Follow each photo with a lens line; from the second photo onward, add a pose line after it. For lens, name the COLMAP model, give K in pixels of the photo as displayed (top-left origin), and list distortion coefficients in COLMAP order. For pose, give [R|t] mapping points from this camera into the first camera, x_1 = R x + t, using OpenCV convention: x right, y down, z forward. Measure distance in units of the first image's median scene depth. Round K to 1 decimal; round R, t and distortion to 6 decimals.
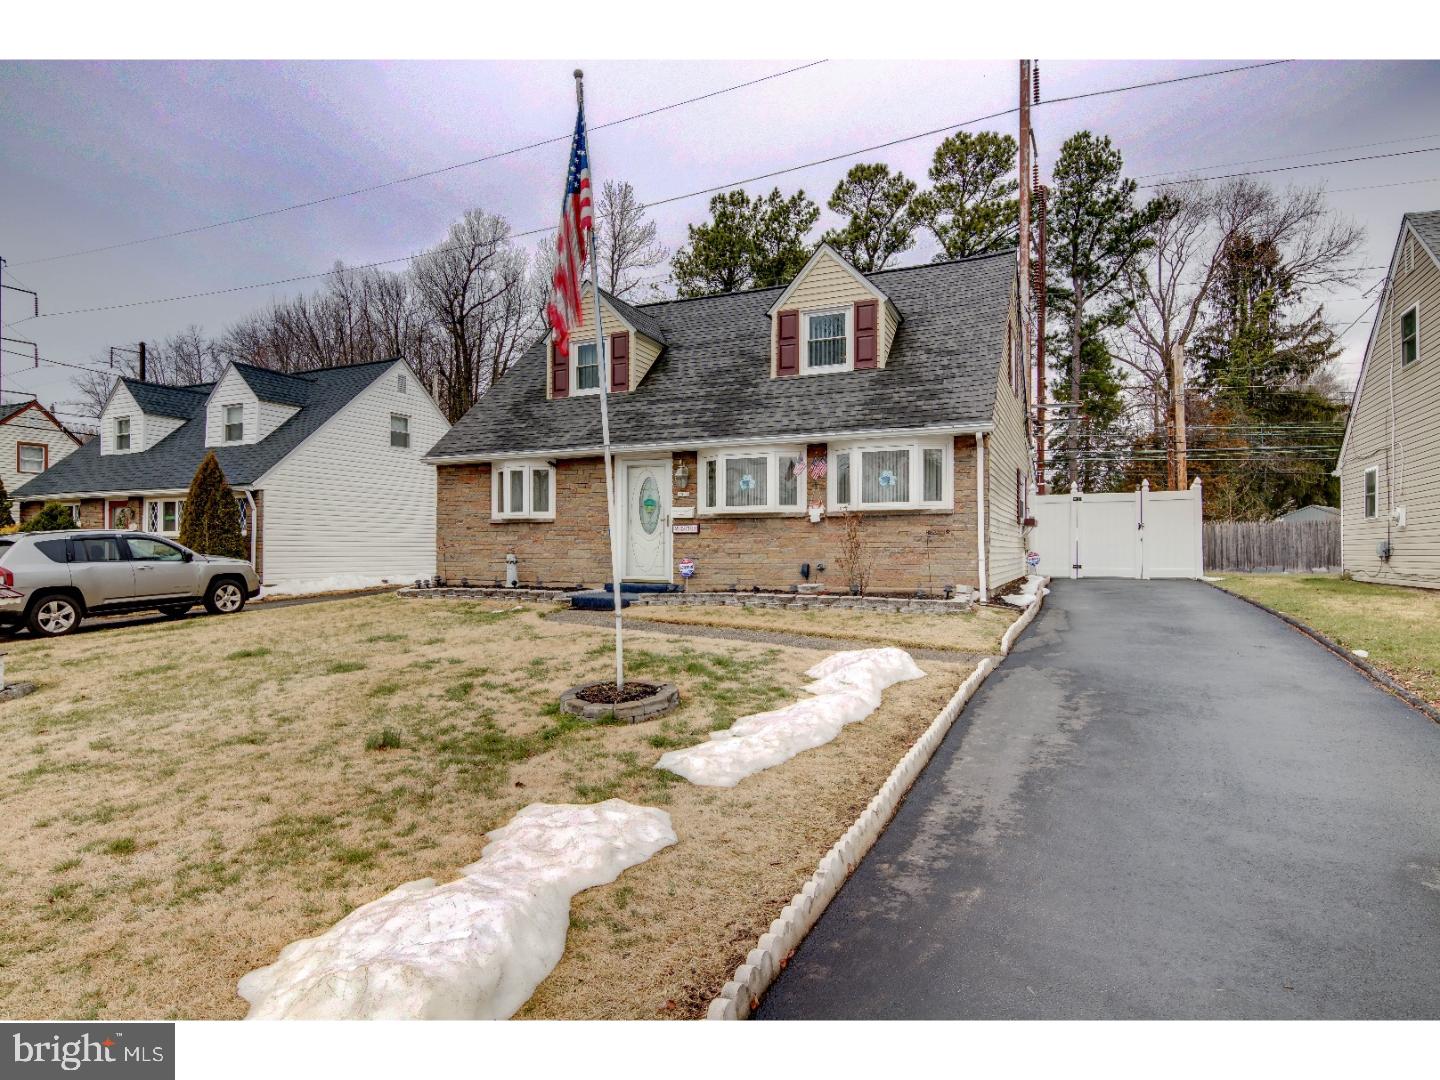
lens RADIAL K [[824.7, 0, 720.0], [0, 824.7, 540.0], [0, 0, 1]] dist [0.008356, 0.000538]
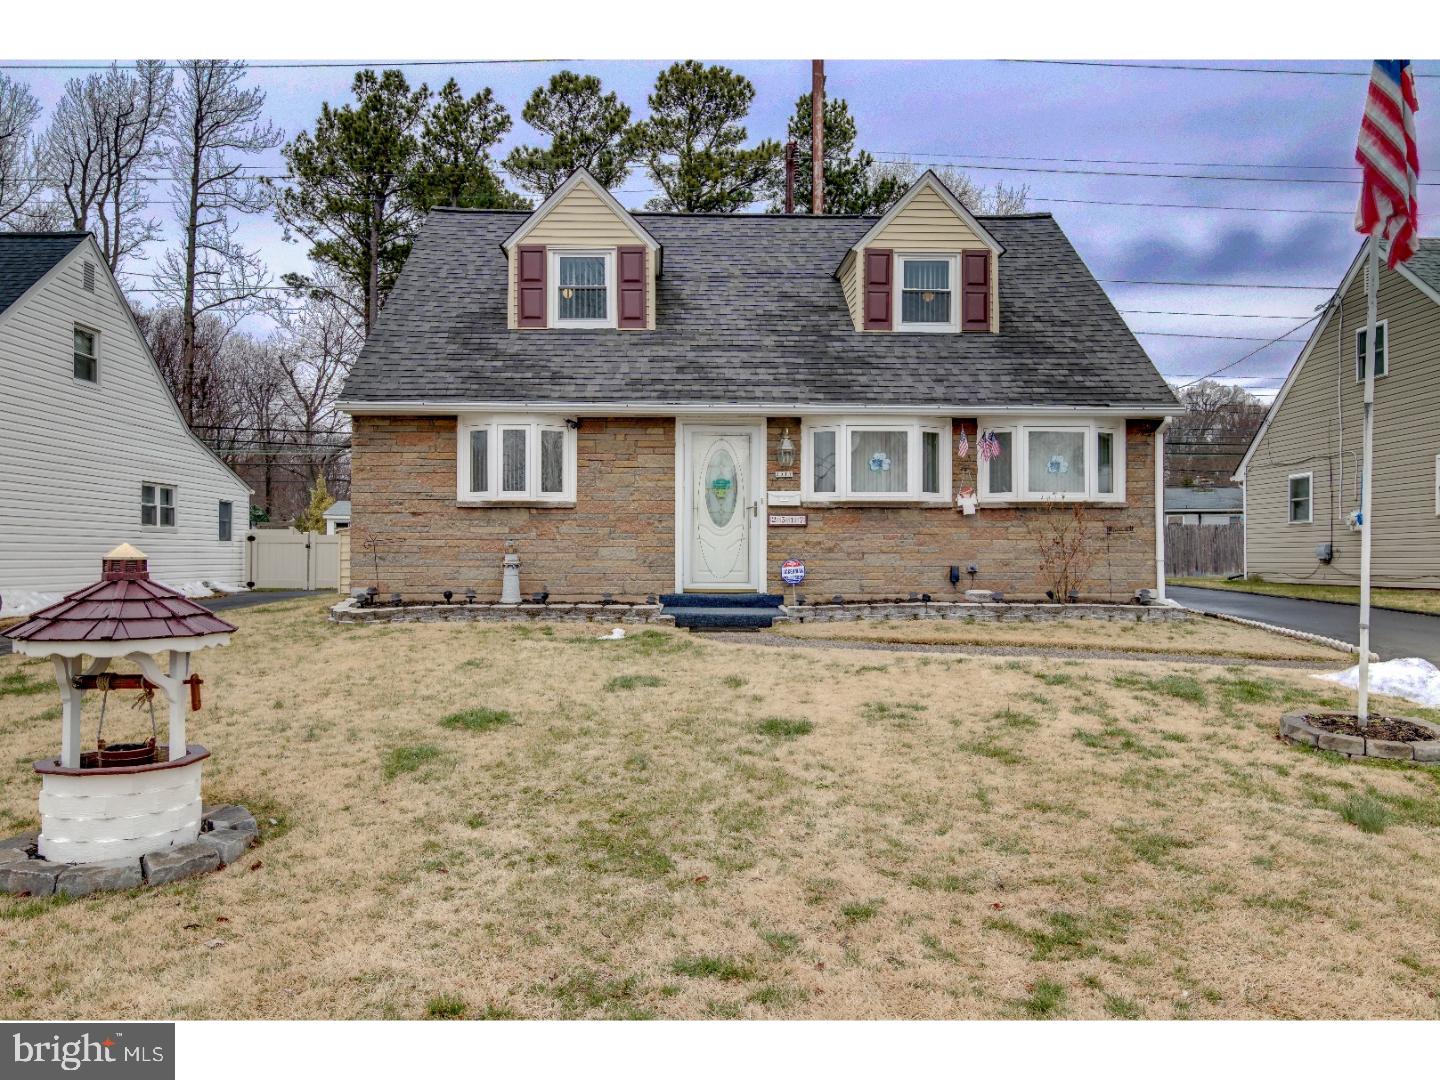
lens RADIAL K [[1022.7, 0, 720.0], [0, 1022.7, 540.0], [0, 0, 1]] dist [0.009518, 0.005012]
pose [[0.895254, 0.009689, 0.445450, -0.463642], [-0.007137, 0.999947, -0.007408, 0.010630], [-0.445498, 0.003453, 0.895276, 0.175685]]
